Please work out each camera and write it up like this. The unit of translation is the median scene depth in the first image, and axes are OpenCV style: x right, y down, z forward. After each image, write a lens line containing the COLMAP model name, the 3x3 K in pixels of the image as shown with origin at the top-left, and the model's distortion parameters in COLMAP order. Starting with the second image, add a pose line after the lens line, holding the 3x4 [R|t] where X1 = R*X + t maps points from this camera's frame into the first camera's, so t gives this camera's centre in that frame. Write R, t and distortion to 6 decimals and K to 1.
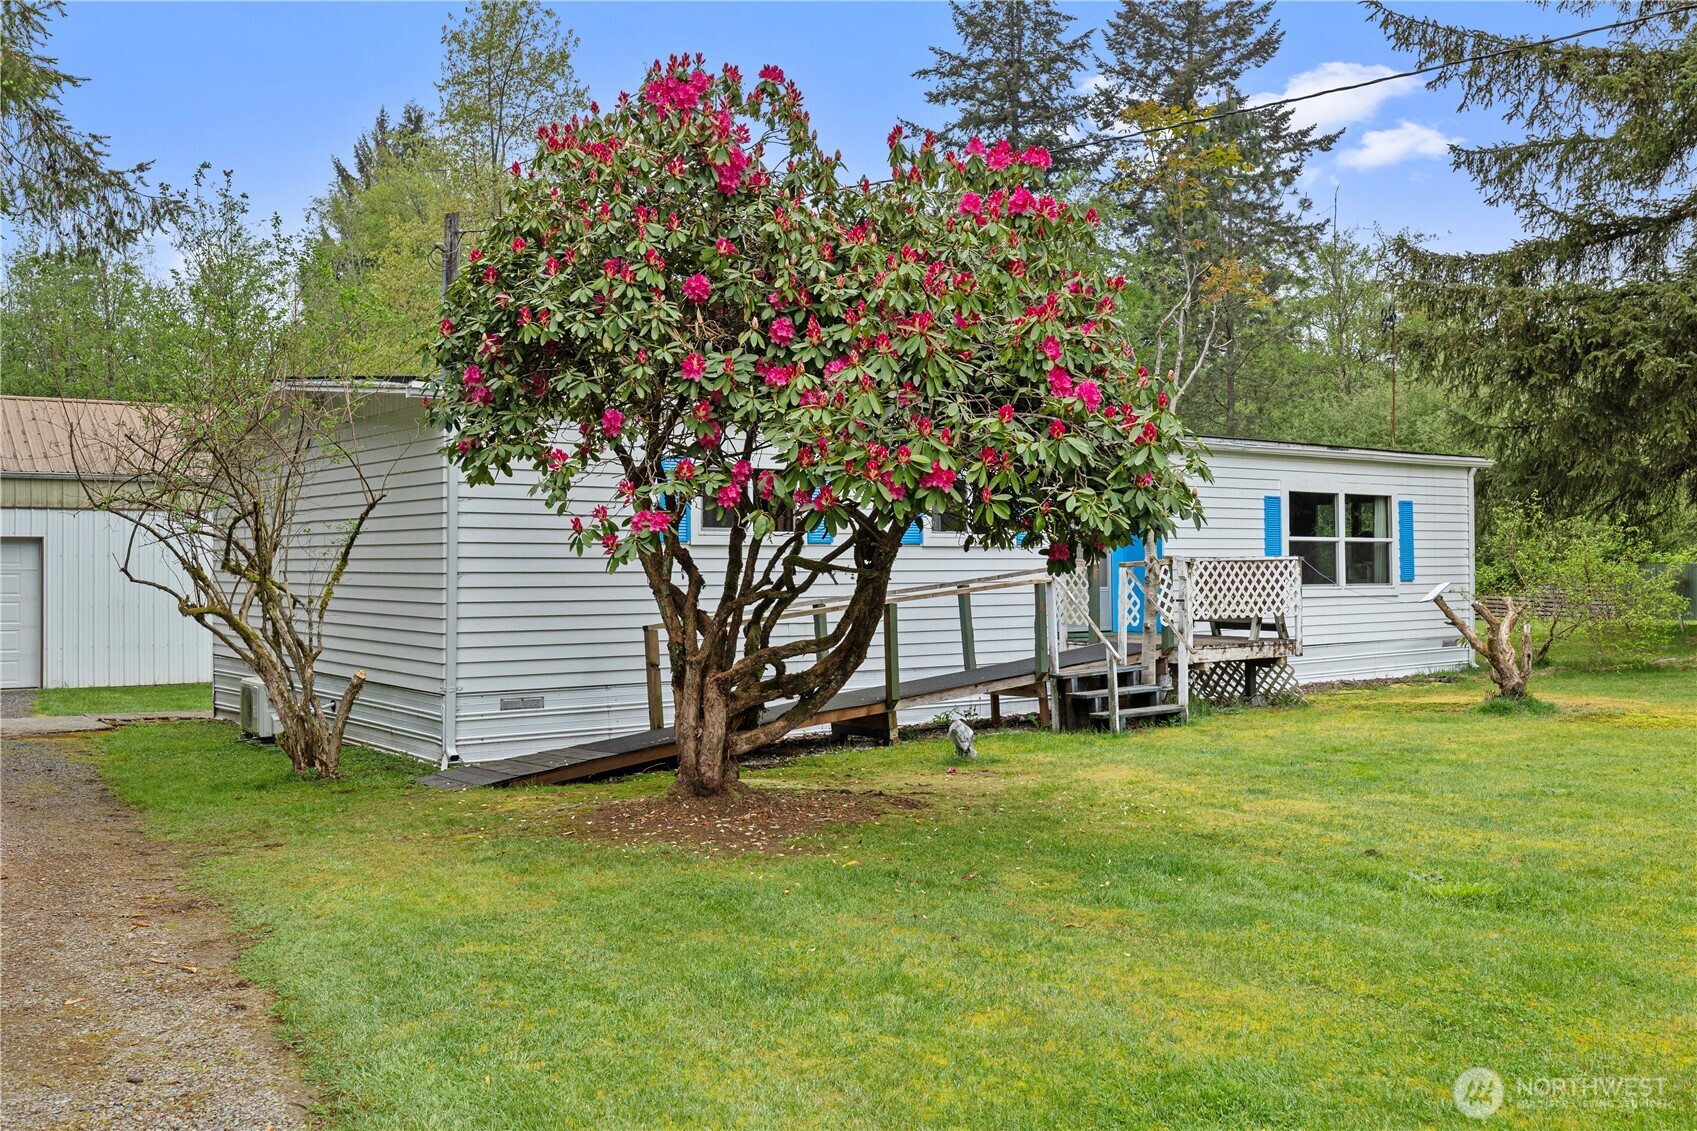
lens RADIAL K [[1482.6, 0, 848.5], [0, 1482.6, 565.5], [0, 0, 1]] dist [0.001163, -0.000914]
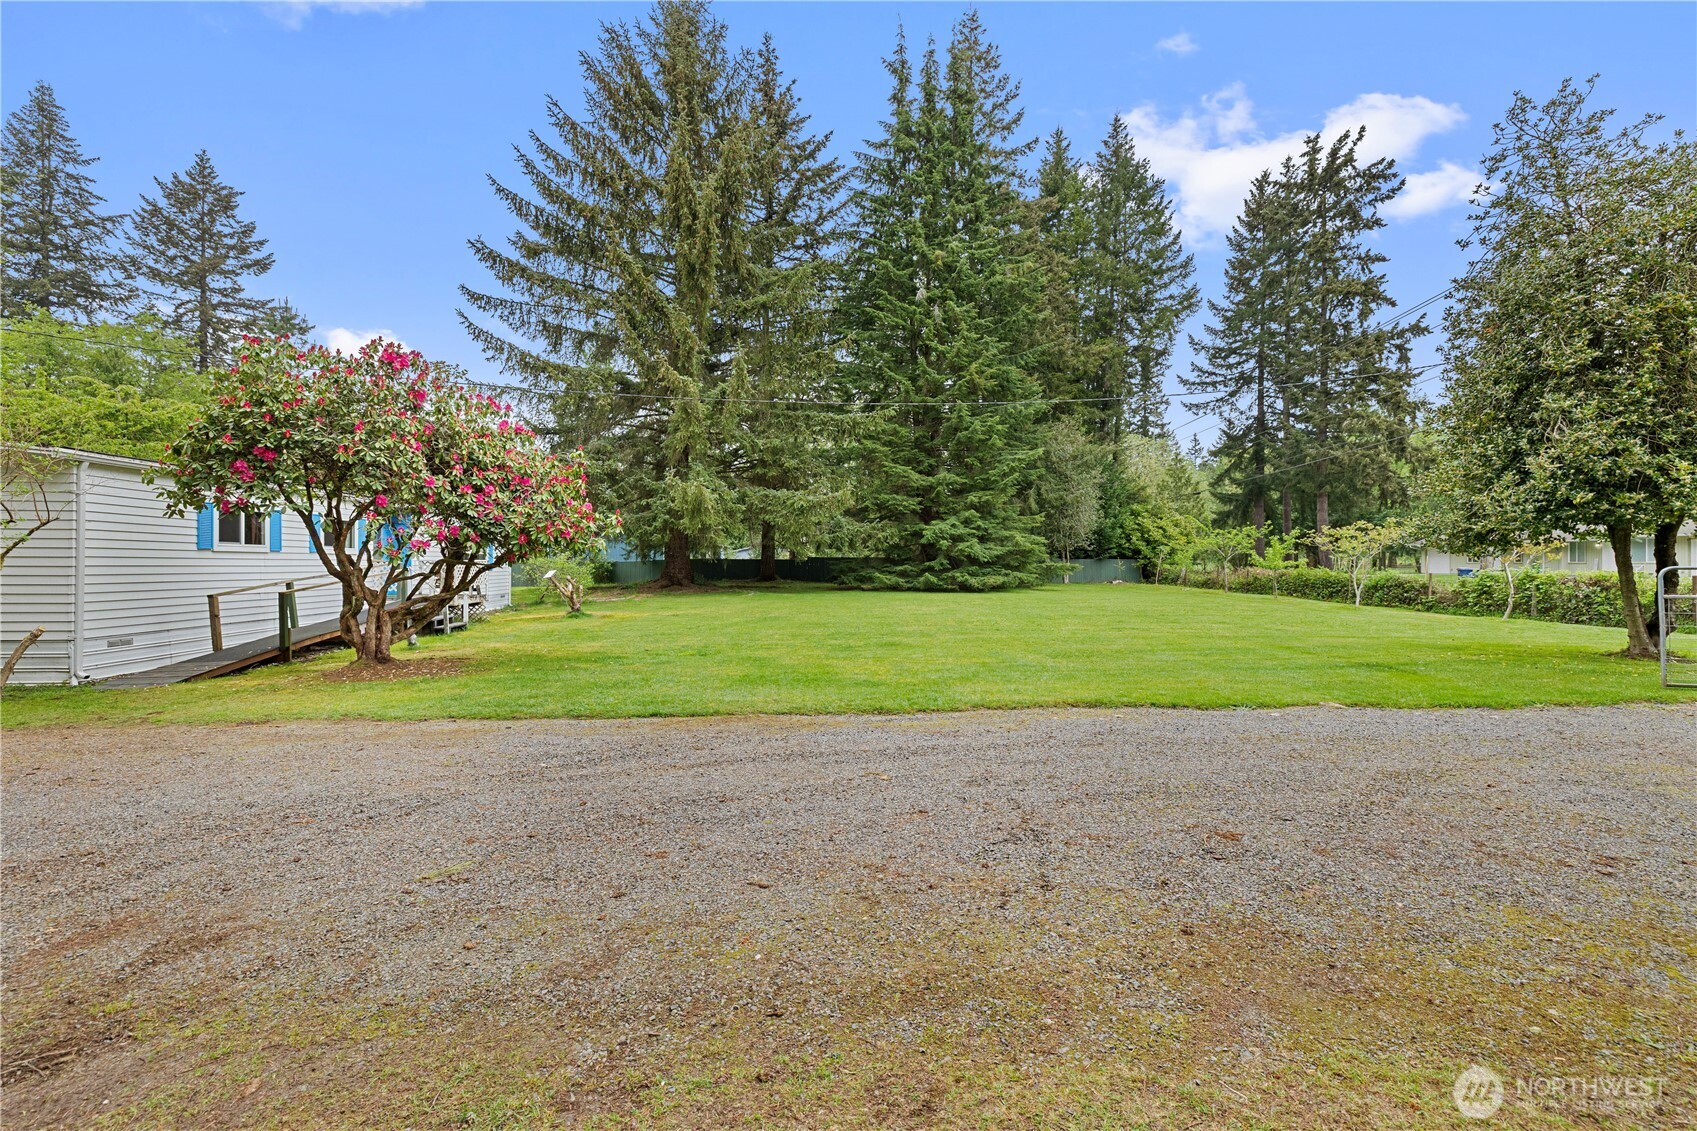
lens RADIAL K [[722.7, 0, 848.5], [0, 722.7, 565.5], [0, 0, 1]] dist [0.002445, 0.000315]
pose [[0.522401, 0.000810, 0.852700, -0.288001], [0.000097, 0.999999, -0.001009, 0.003284], [-0.852700, 0.000609, 0.522400, -0.084086]]
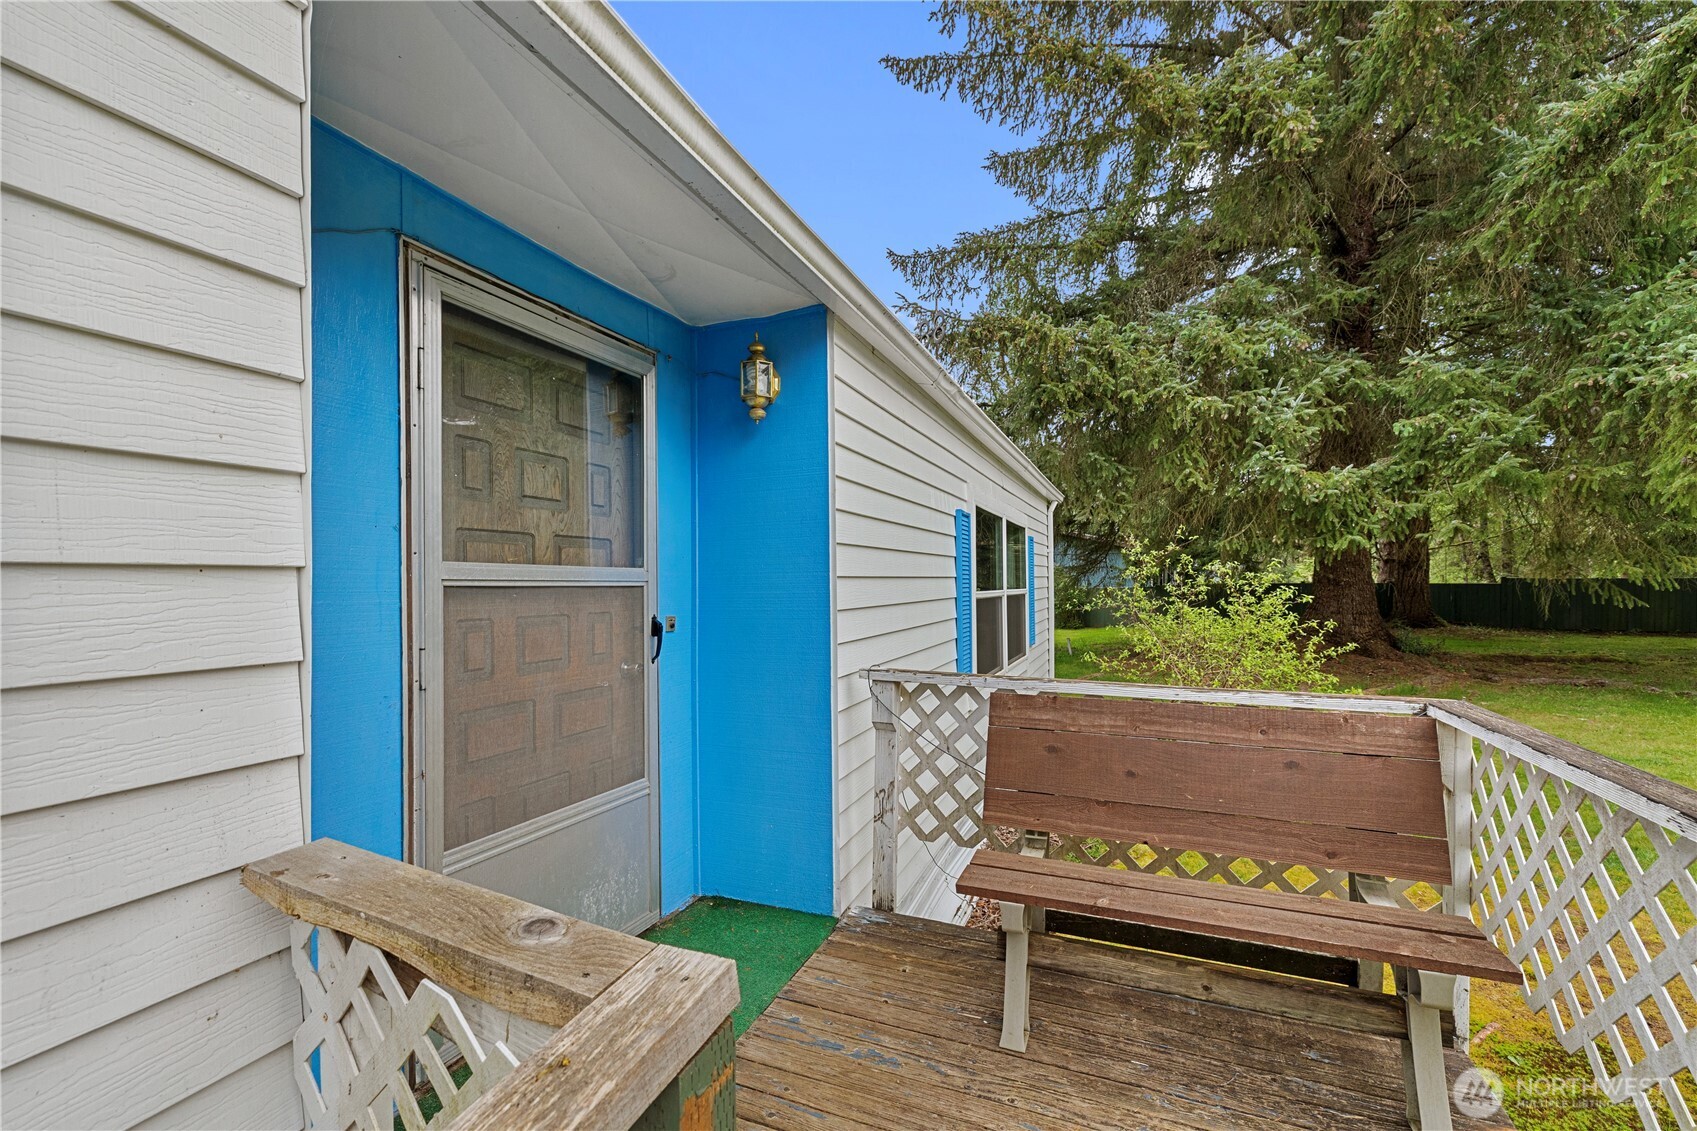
lens RADIAL K [[722.7, 0, 848.5], [0, 722.7, 565.5], [0, 0, 1]] dist [0.002445, 0.000315]
pose [[0.857408, 0.006312, 0.514598, 0.107655], [0.007913, 0.999645, -0.025447, -0.019912], [-0.514576, 0.025890, 0.857054, 0.705937]]
